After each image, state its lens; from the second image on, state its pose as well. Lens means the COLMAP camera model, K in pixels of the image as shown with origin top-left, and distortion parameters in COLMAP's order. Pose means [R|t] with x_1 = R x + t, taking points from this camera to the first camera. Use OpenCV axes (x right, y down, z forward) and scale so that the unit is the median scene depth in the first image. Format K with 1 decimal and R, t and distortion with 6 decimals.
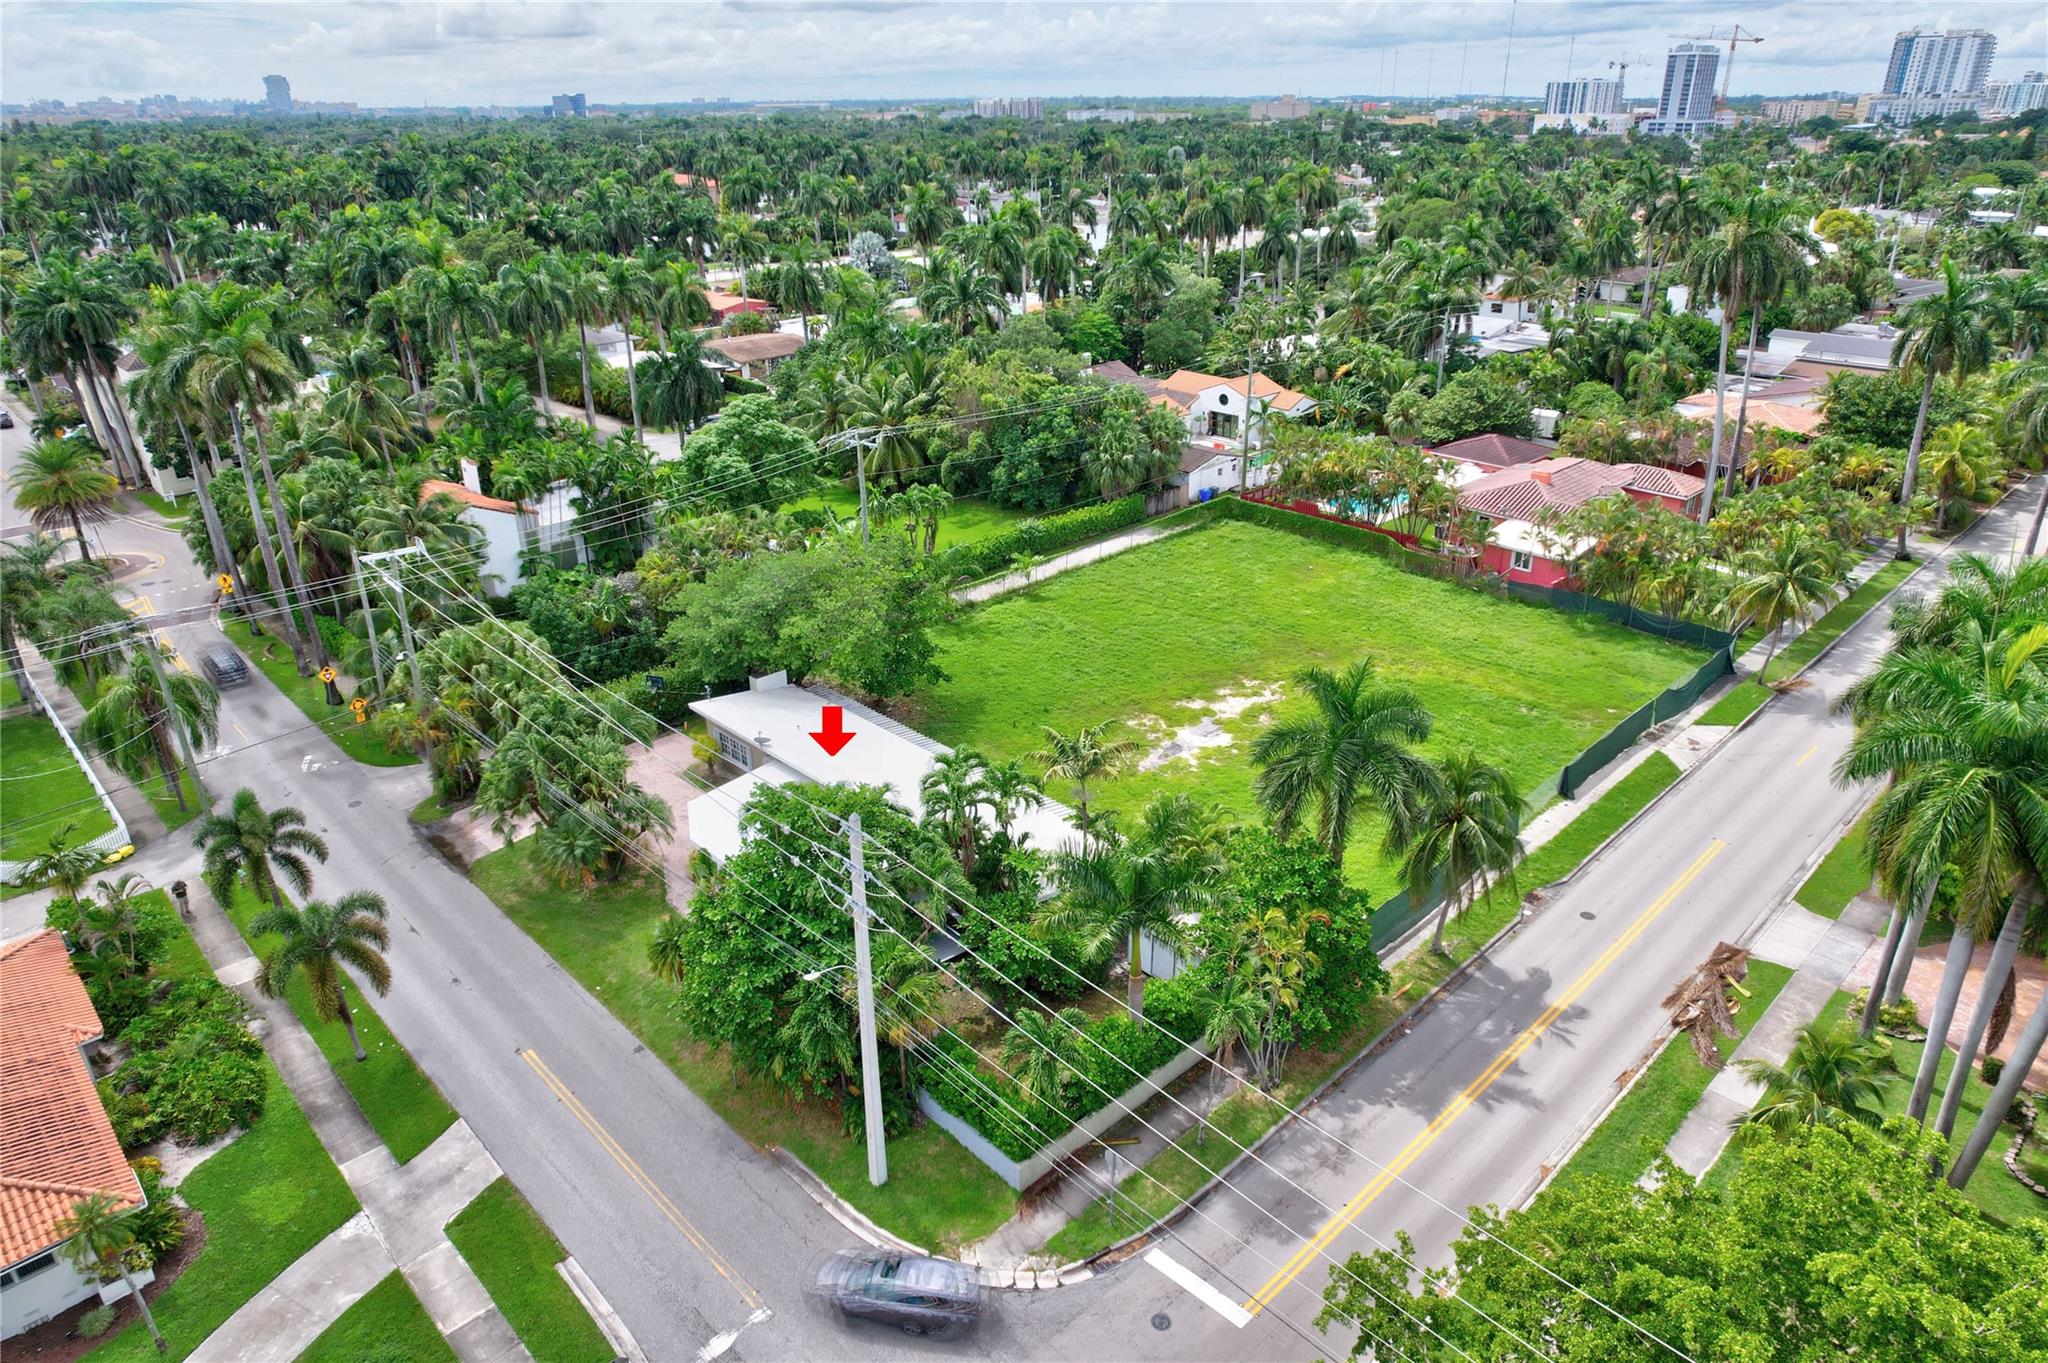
lens RADIAL K [[1298.6, 0, 1024.0], [0, 1298.6, 681.5], [0, 0, 1]] dist [-0.078600, 0.071790]
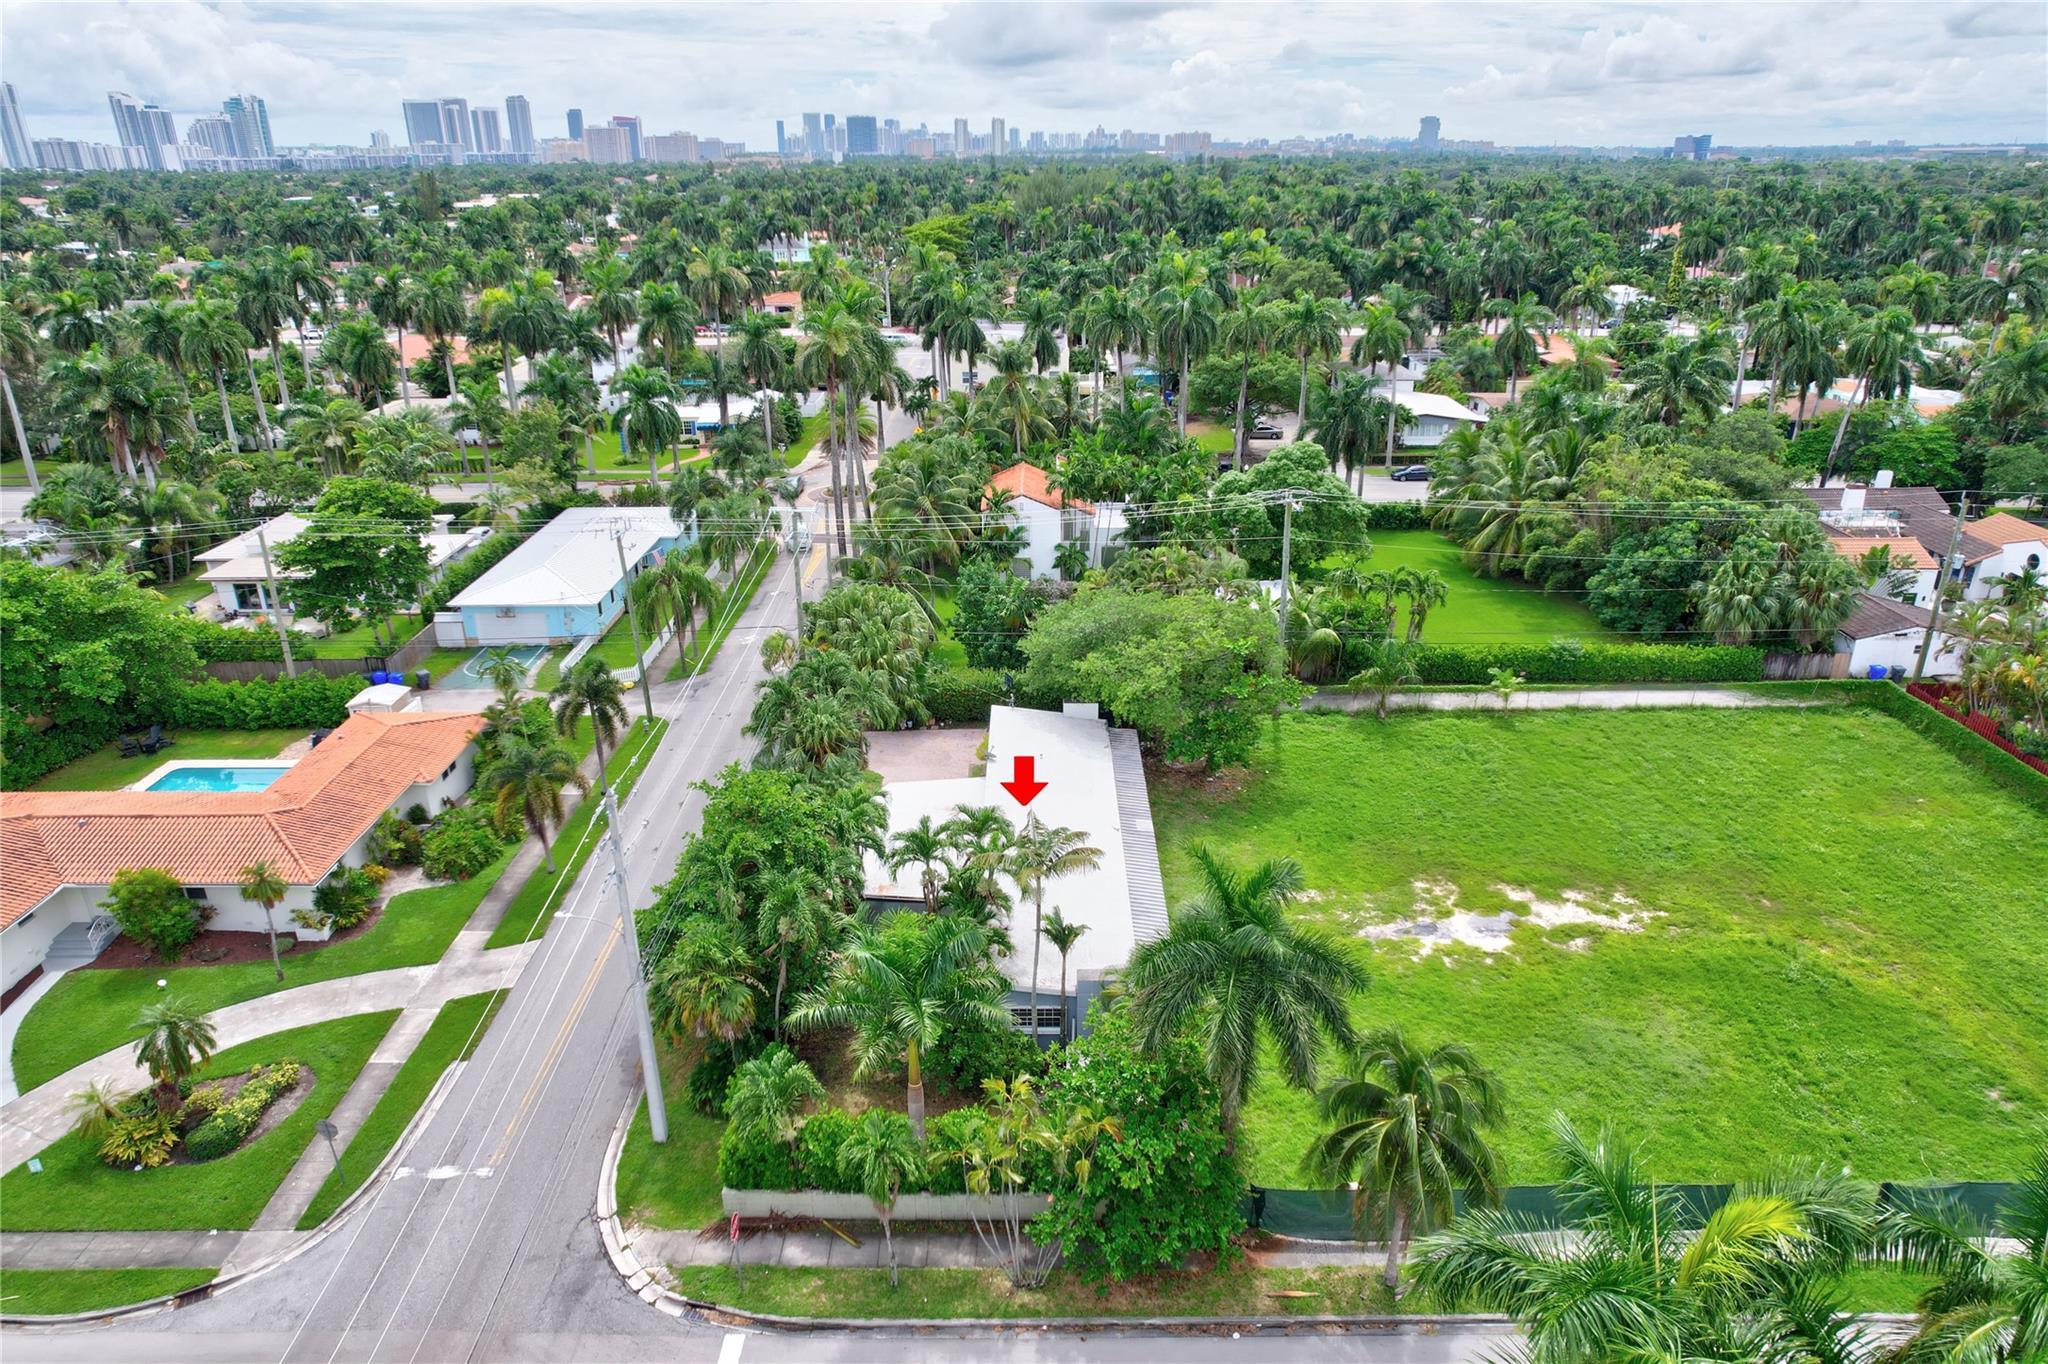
lens RADIAL K [[1298.6, 0, 1024.0], [0, 1298.6, 682.0], [0, 0, 1]] dist [-0.078600, 0.071790]
pose [[0.716343, 0.271272, -0.642856, 0.333784], [-0.287892, 0.954160, 0.081835, -0.072998], [0.635587, 0.126451, 0.761603, 0.158037]]
